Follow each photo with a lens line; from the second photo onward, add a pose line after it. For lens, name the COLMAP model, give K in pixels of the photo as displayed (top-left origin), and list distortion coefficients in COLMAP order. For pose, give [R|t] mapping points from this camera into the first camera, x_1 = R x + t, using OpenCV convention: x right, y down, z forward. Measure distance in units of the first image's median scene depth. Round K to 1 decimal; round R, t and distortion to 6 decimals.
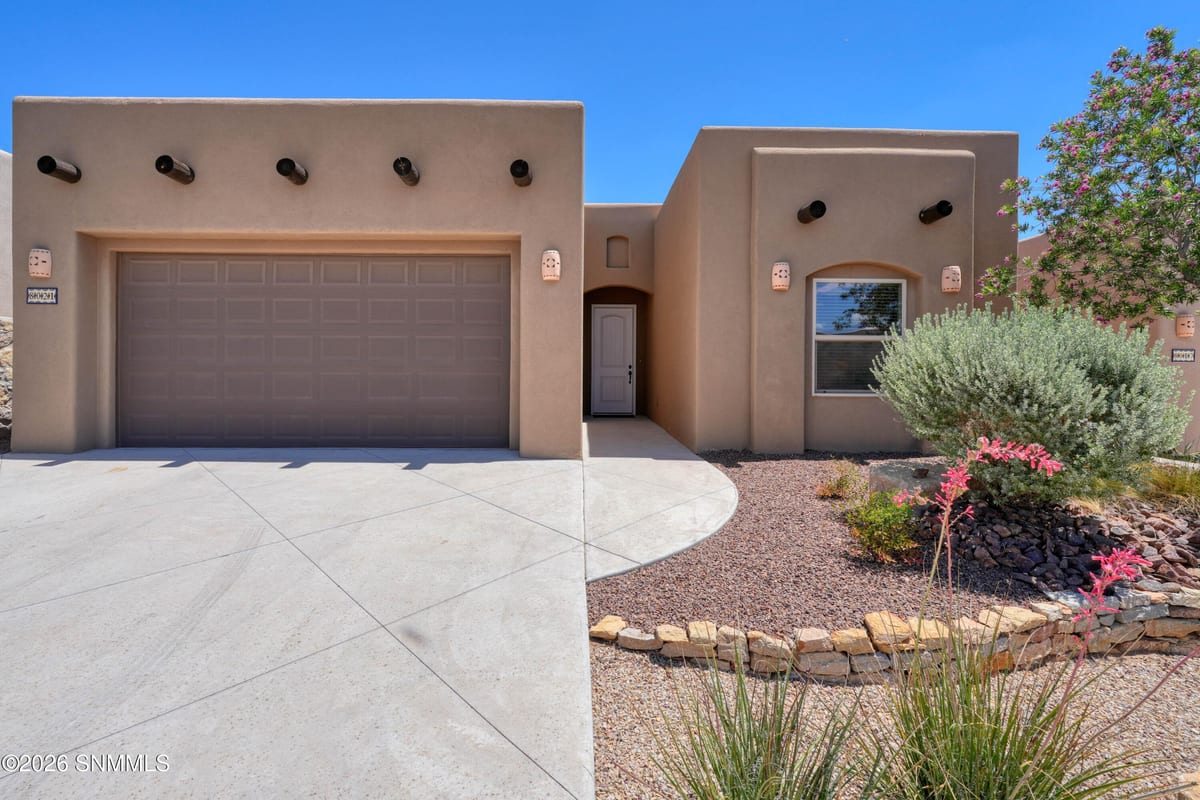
lens RADIAL K [[557.8, 0, 600.0], [0, 557.8, 400.0], [0, 0, 1]] dist [0.001375, -0.000105]
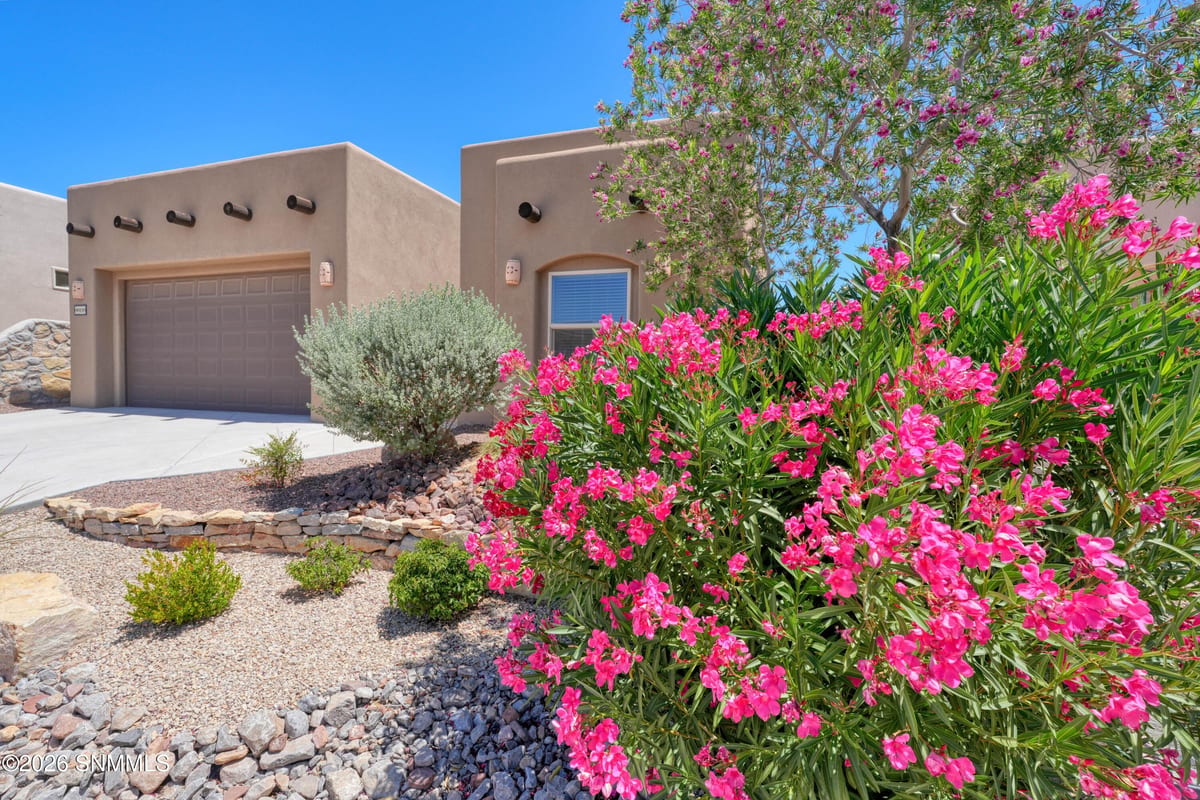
lens RADIAL K [[599.8, 0, 648.4], [0, 599.8, 420.7], [0, 0, 1]] dist [-0.002428, -0.000338]
pose [[0.934081, 0.037454, -0.355090, 1.105380], [-0.023973, 0.998818, 0.042292, 0.019980], [0.356254, -0.030991, 0.933875, -0.039095]]
